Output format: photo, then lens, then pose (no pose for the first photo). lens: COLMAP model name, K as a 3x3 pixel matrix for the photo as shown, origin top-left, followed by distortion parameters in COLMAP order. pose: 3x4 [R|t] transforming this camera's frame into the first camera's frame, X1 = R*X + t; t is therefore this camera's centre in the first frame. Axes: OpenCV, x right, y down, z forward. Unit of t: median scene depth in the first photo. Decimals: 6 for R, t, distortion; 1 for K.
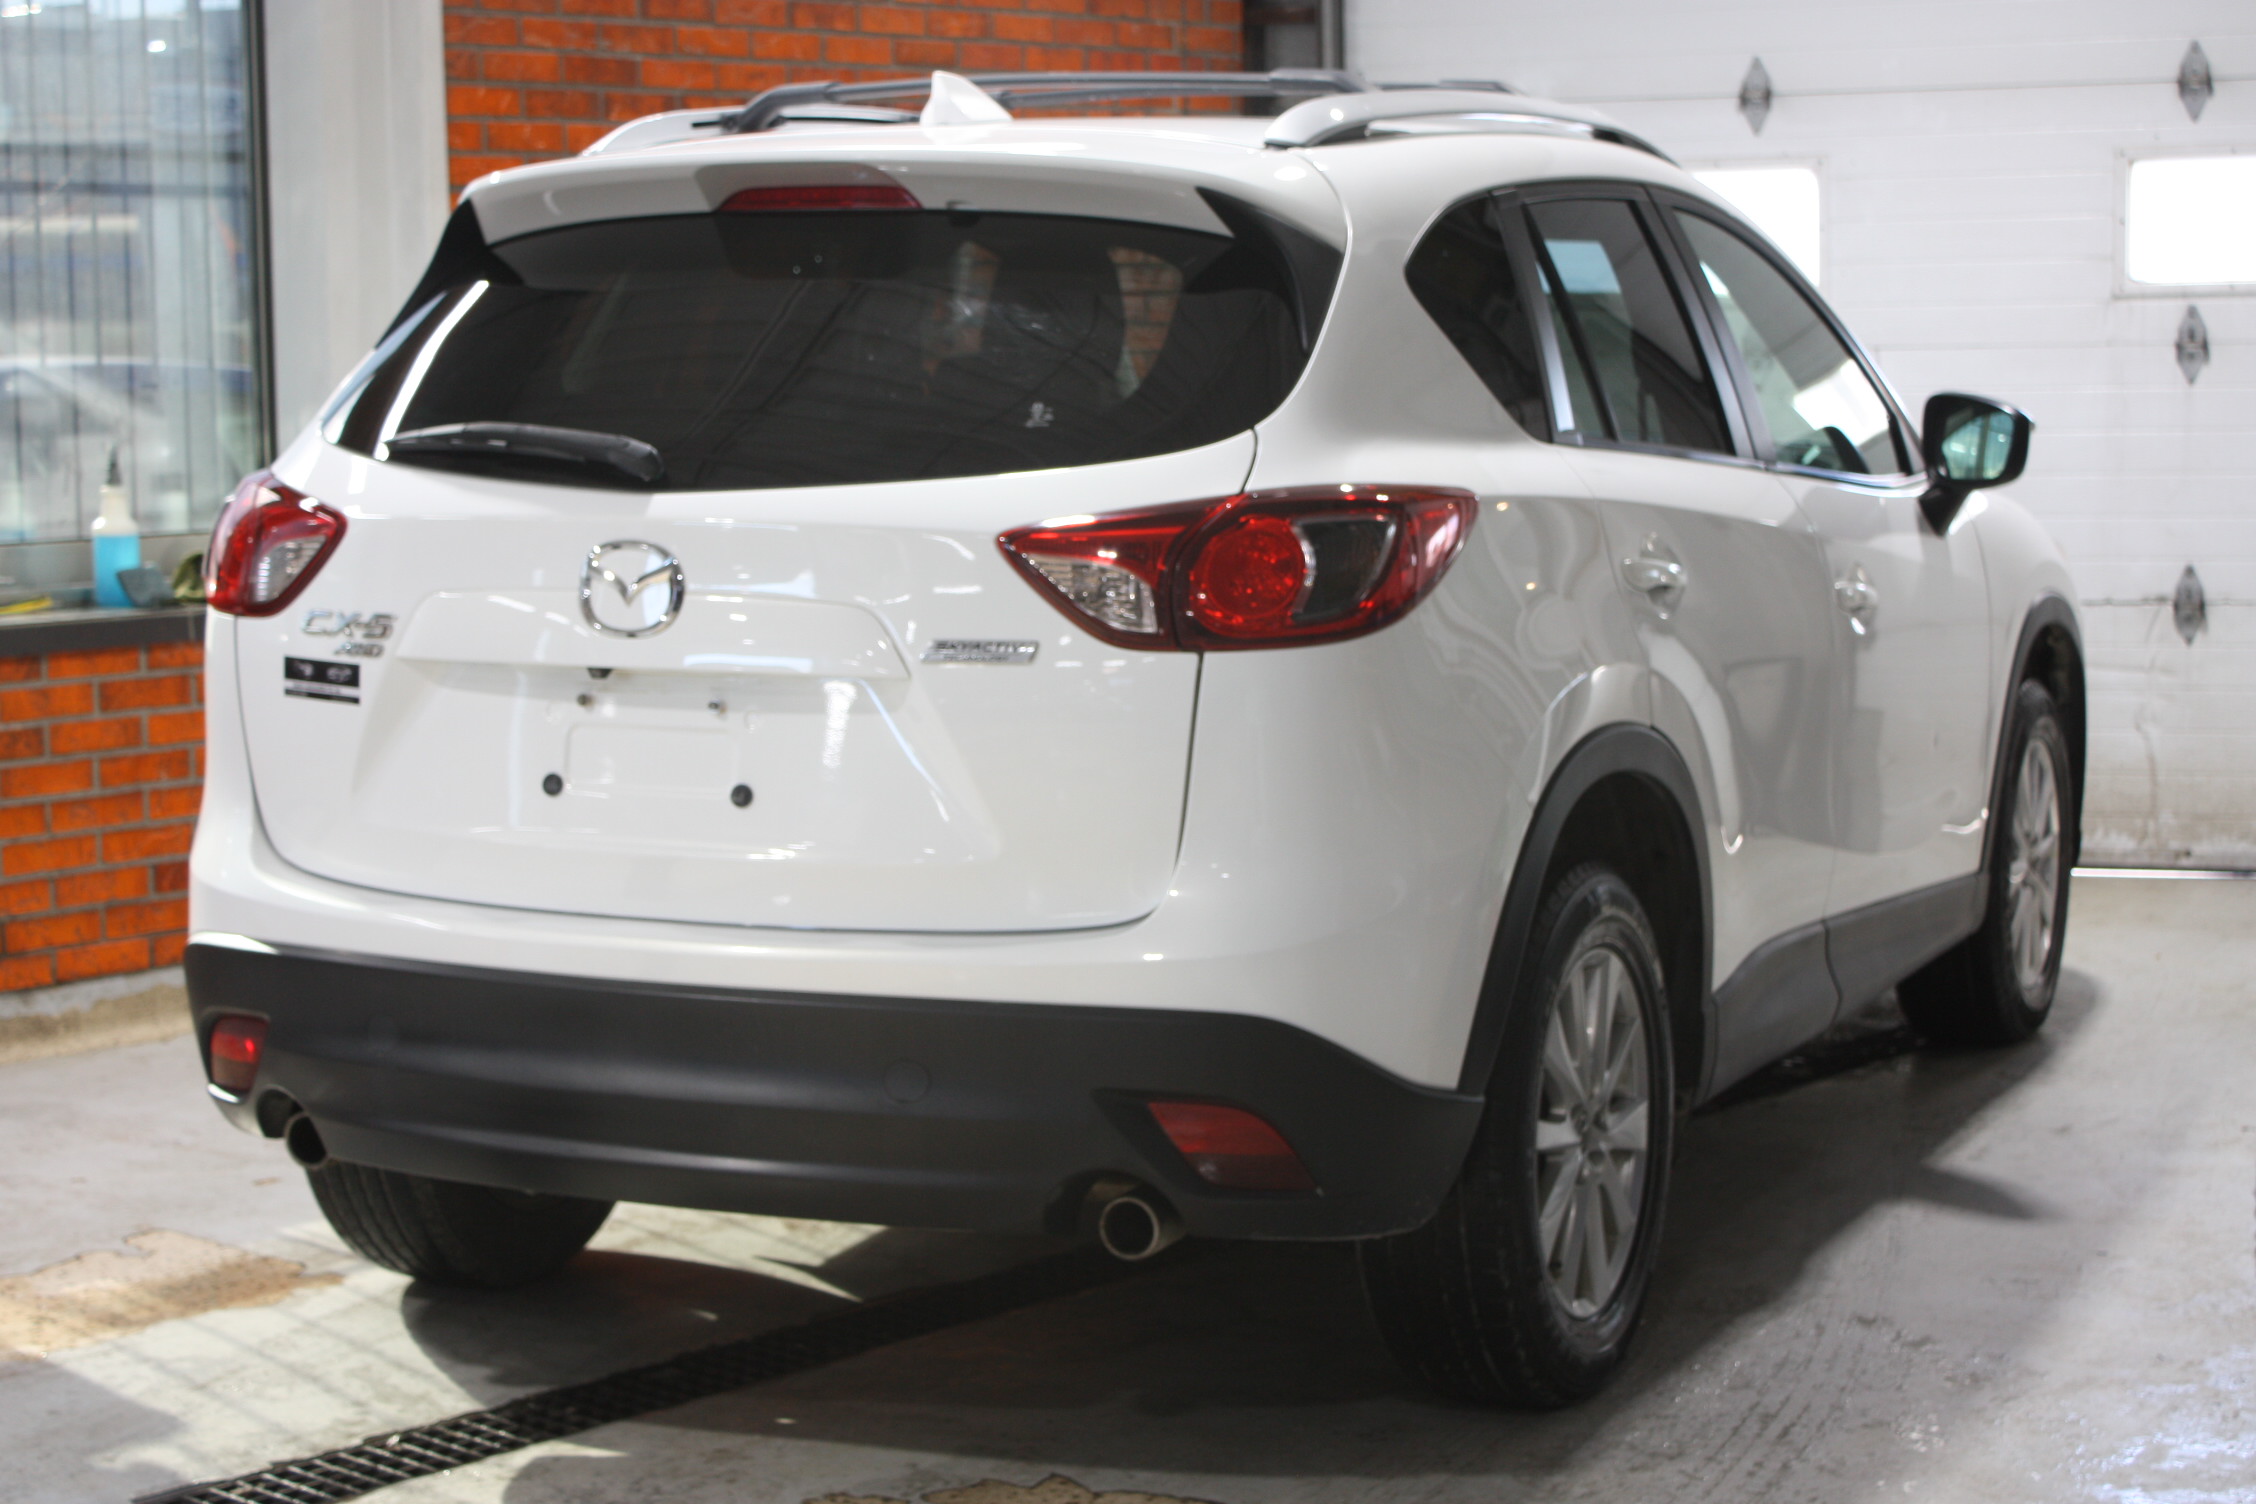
lens RADIAL K [[3961.4, 0, 1122.3], [0, 3961.4, 764.5], [0, 0, 1]] dist [0.022457, 0.000000]
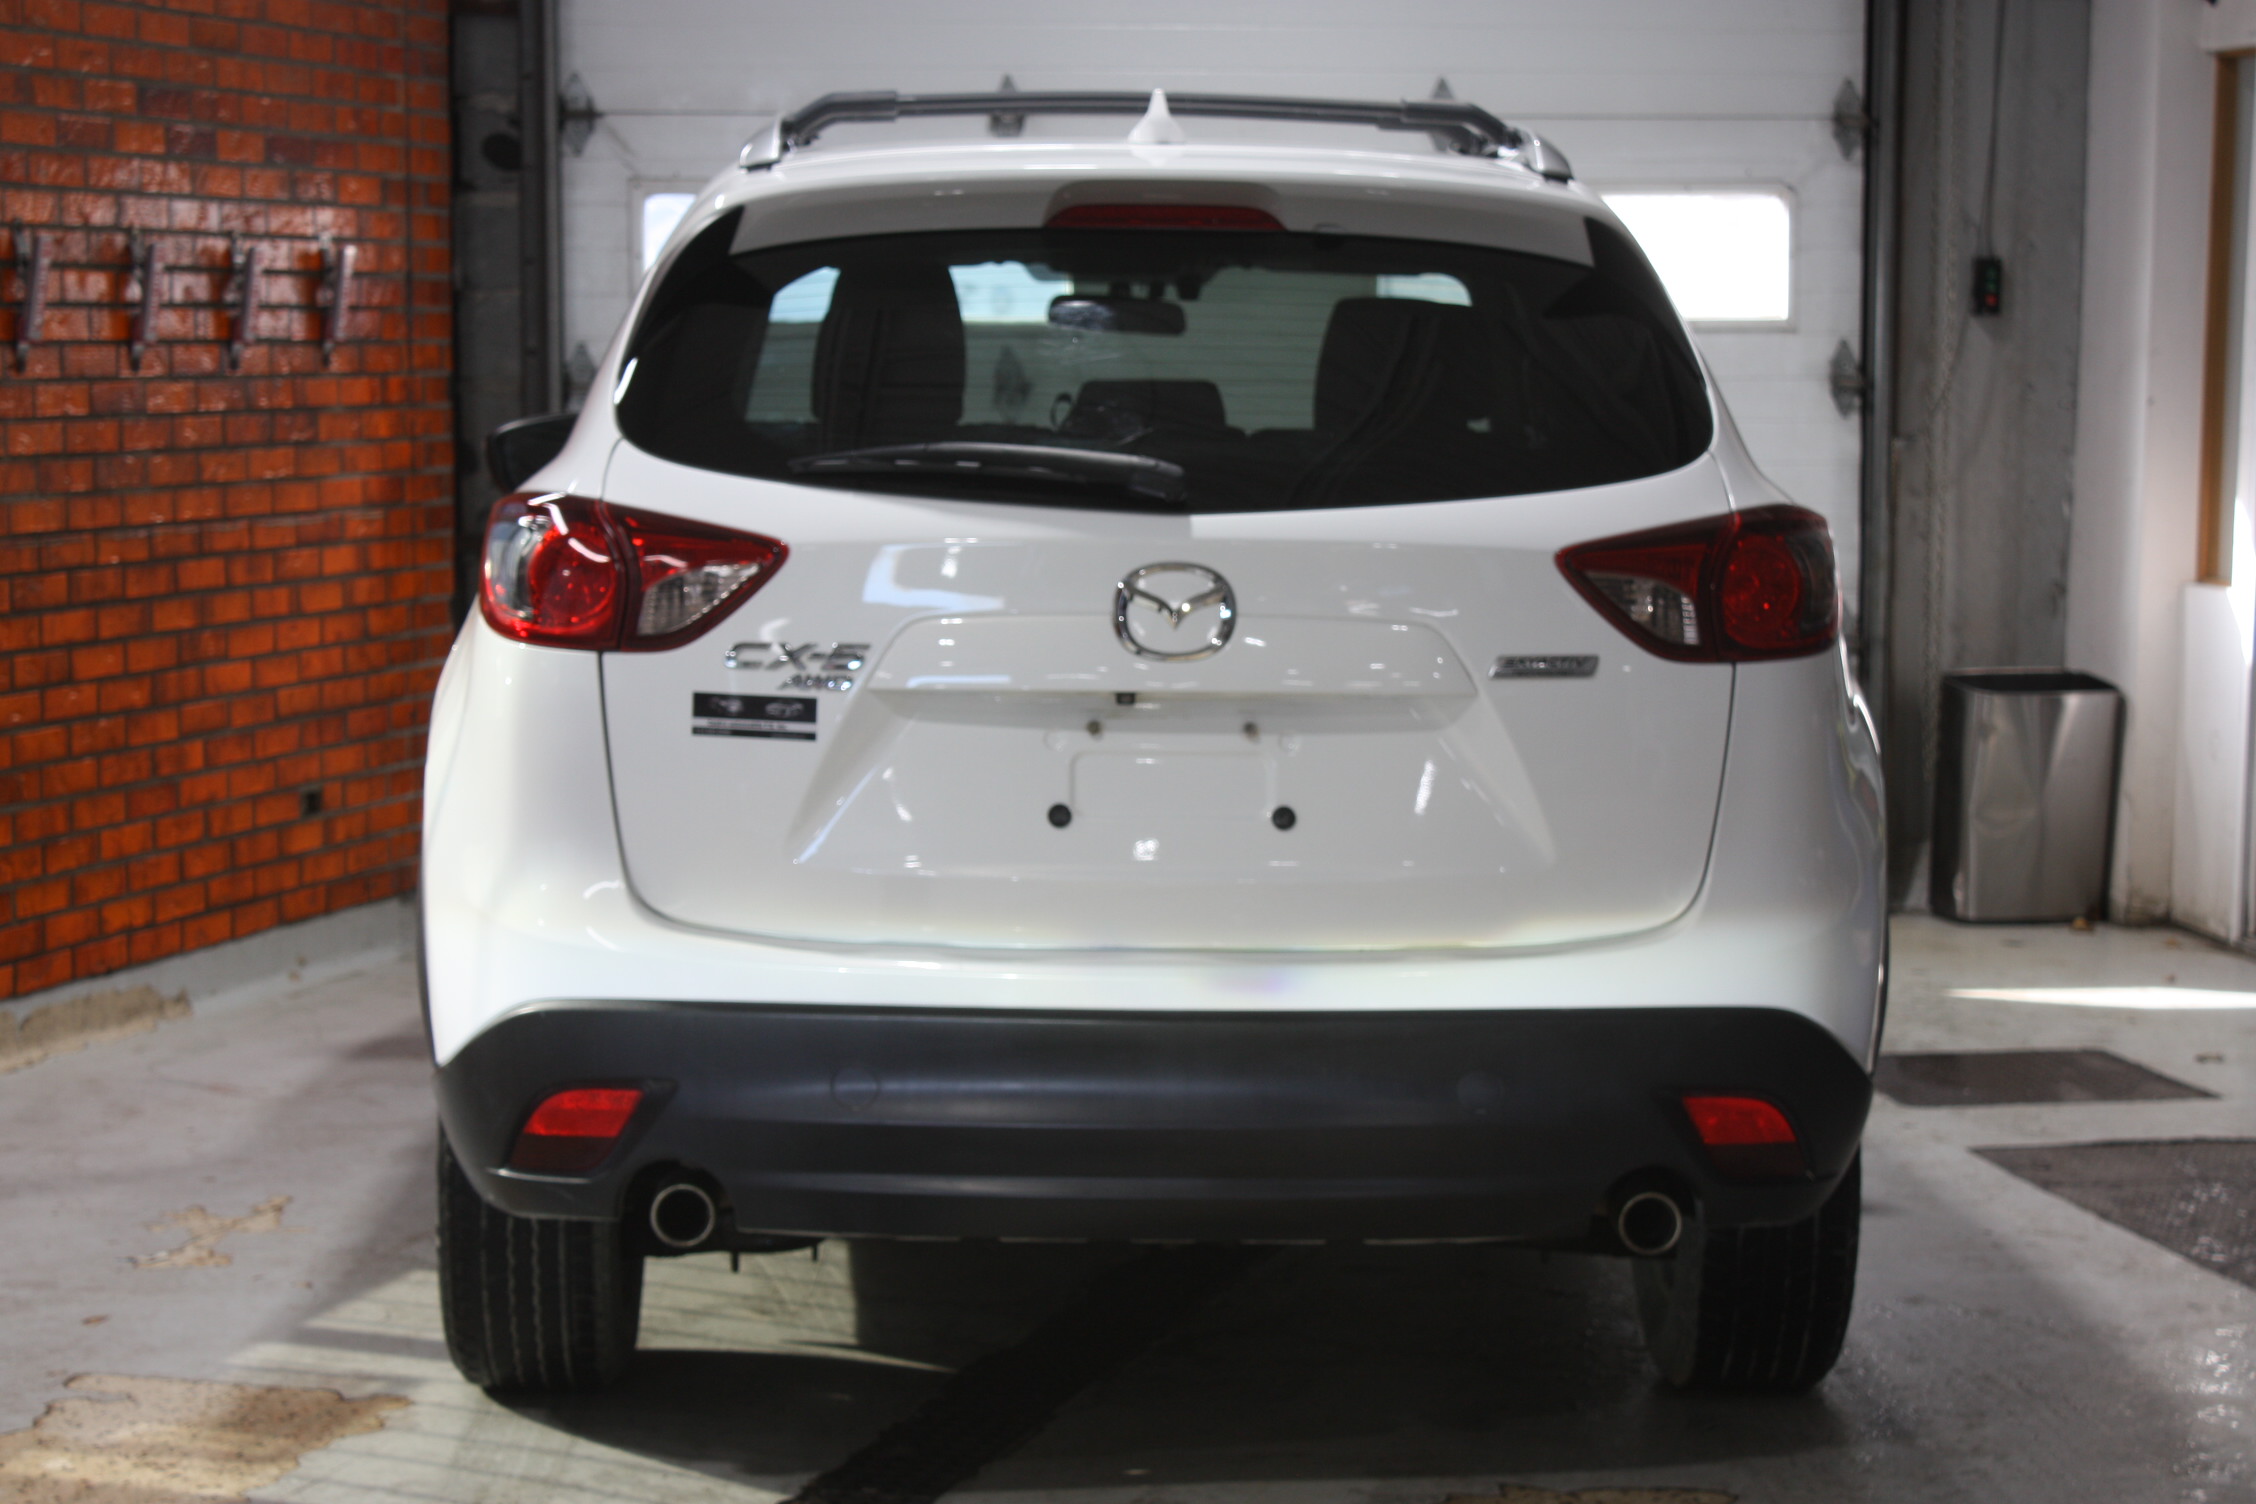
lens RADIAL K [[4639.3, 0, 1129.5], [0, 4639.3, 749.2], [0, 0, 1]] dist [0.028121, 0.000000]
pose [[0.892704, -0.025900, 0.449898, -0.624078], [0.037415, 0.999160, -0.016720, 0.008279], [-0.449087, 0.031759, 0.892923, -0.021289]]
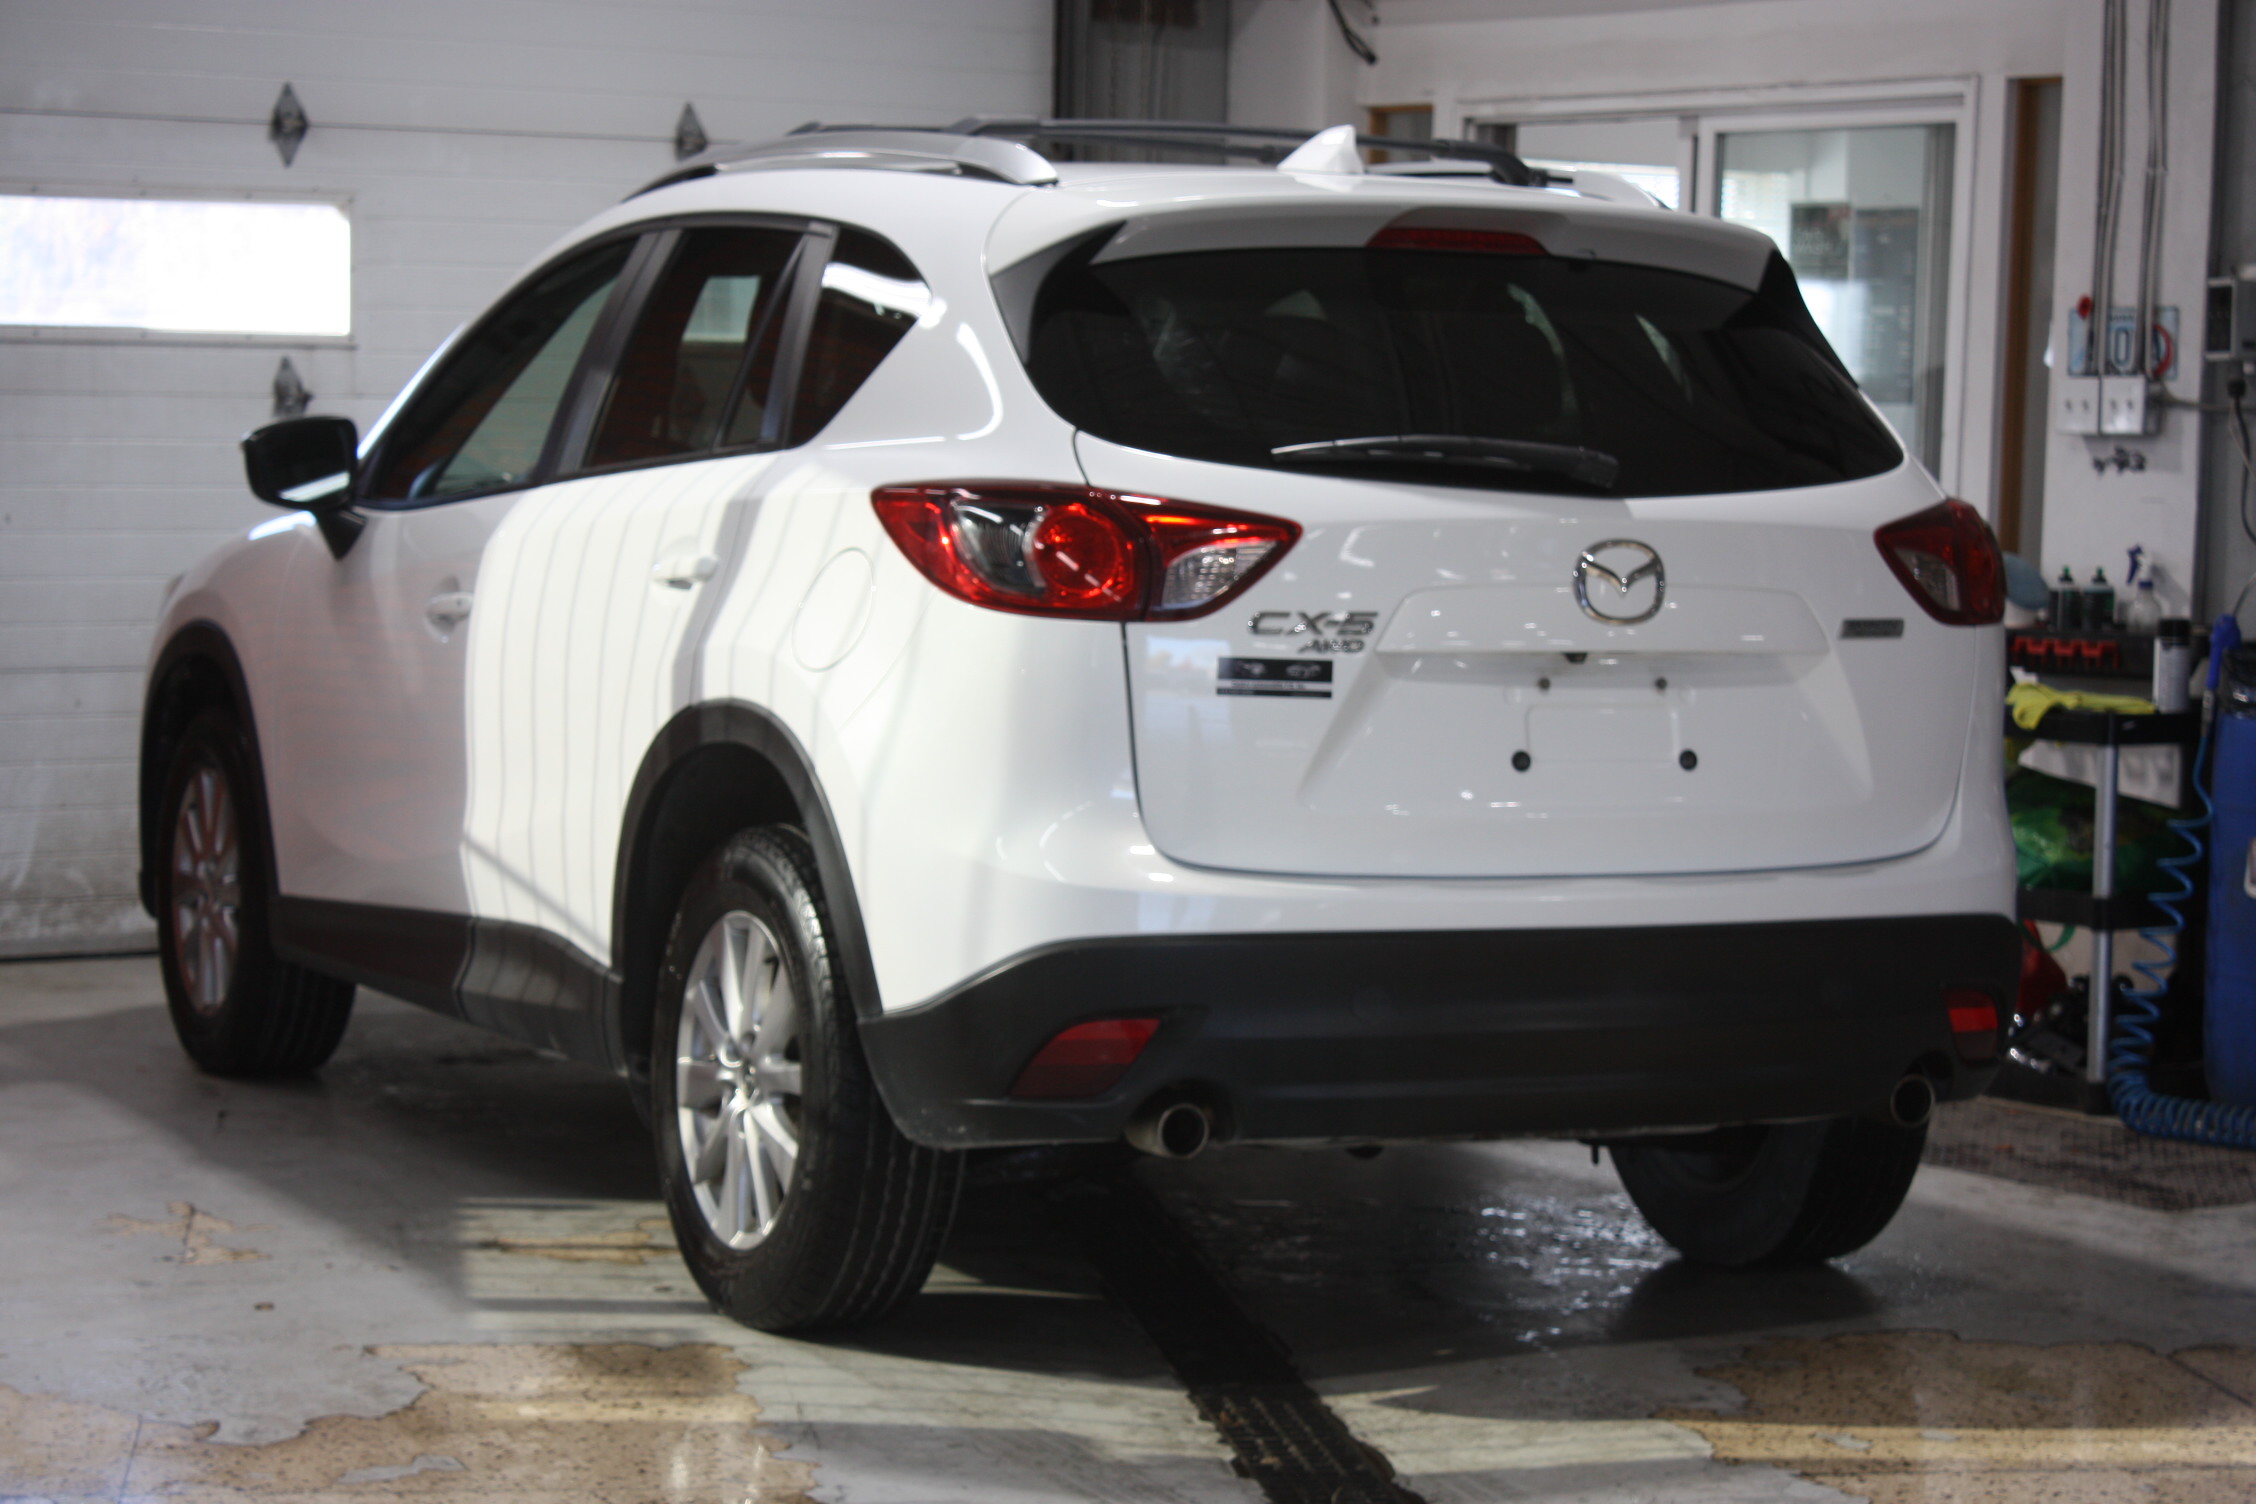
lens RADIAL K [[5104.3, 0, 1129.0], [0, 5104.3, 747.1], [0, 0, 1]] dist [-0.015053, 0.000000]
pose [[0.632740, -0.032271, 0.773691, -1.289375], [0.064533, 0.997853, -0.011155, 0.009814], [-0.771670, 0.056987, 0.633465, 0.174422]]
